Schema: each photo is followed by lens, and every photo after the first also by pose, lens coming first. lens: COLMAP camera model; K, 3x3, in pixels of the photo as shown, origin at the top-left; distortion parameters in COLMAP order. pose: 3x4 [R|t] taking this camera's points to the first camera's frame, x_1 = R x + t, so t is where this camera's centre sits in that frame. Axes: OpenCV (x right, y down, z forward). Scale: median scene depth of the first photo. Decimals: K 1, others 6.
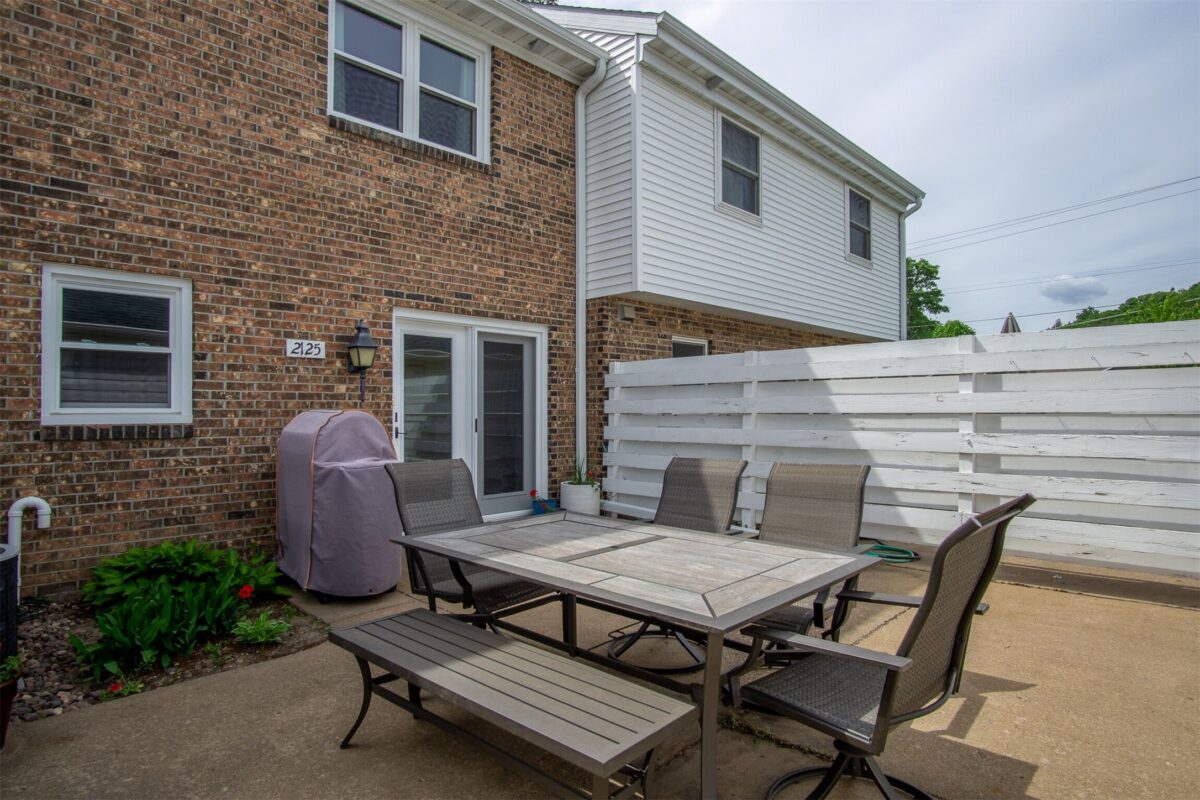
lens RADIAL K [[651.4, 0, 602.4], [0, 651.4, 403.9], [0, 0, 1]] dist [-0.006379, 0.001655]
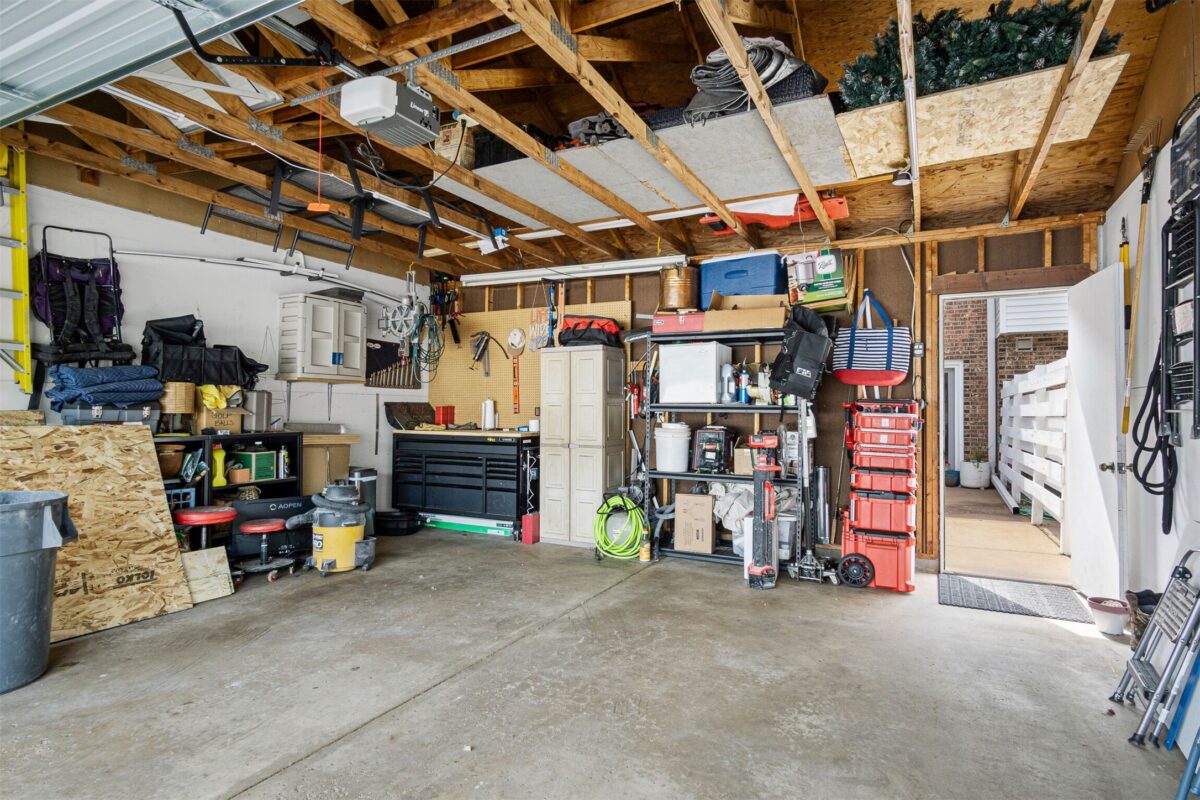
lens RADIAL K [[651.4, 0, 600.9], [0, 651.4, 405.6], [0, 0, 1]] dist [-0.006379, 0.001655]
pose [[0.293192, -0.006164, -0.956034, 1.520857], [0.004386, 0.999977, -0.005103, -0.008317], [0.956044, -0.002697, 0.293212, -0.377757]]
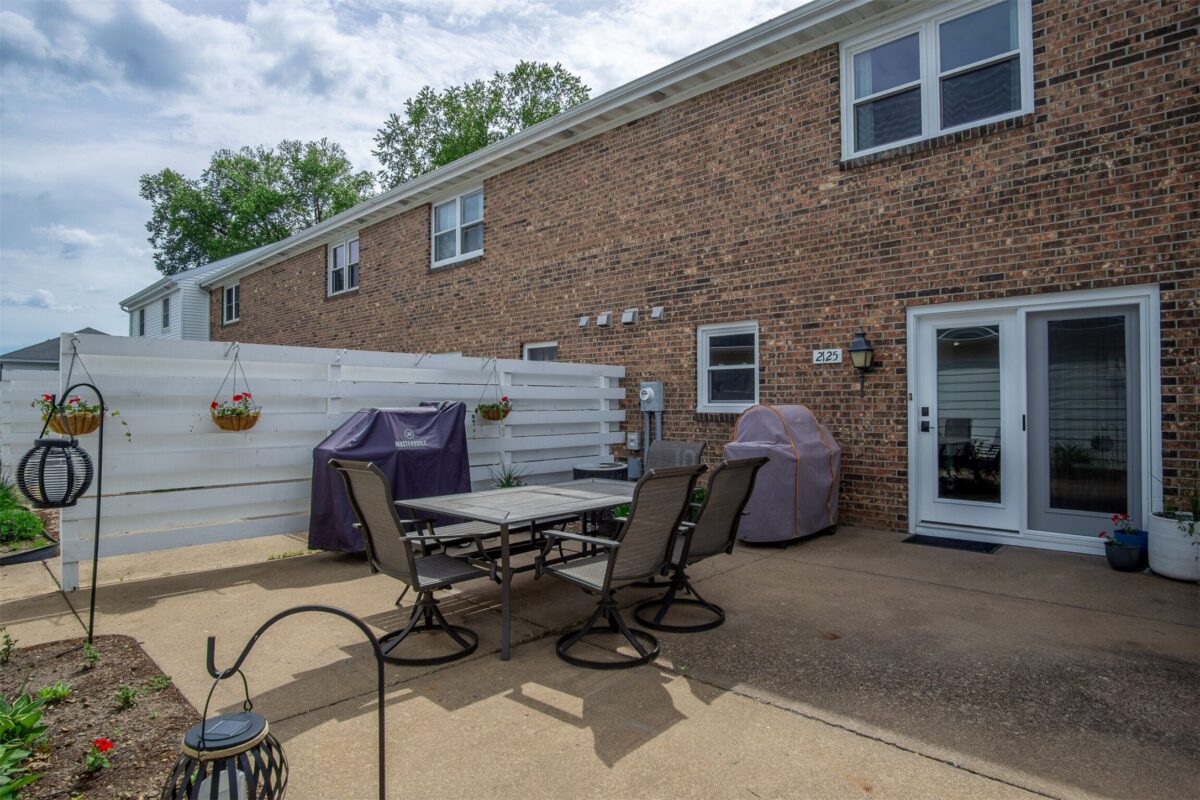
lens RADIAL K [[651.4, 0, 612.8], [0, 651.4, 392.9], [0, 0, 1]] dist [-0.006379, 0.001655]
pose [[0.049178, -0.010273, -0.998737, 0.766461], [0.014570, 0.999848, -0.009567, -0.006986], [0.998684, -0.014081, 0.049320, 0.504865]]
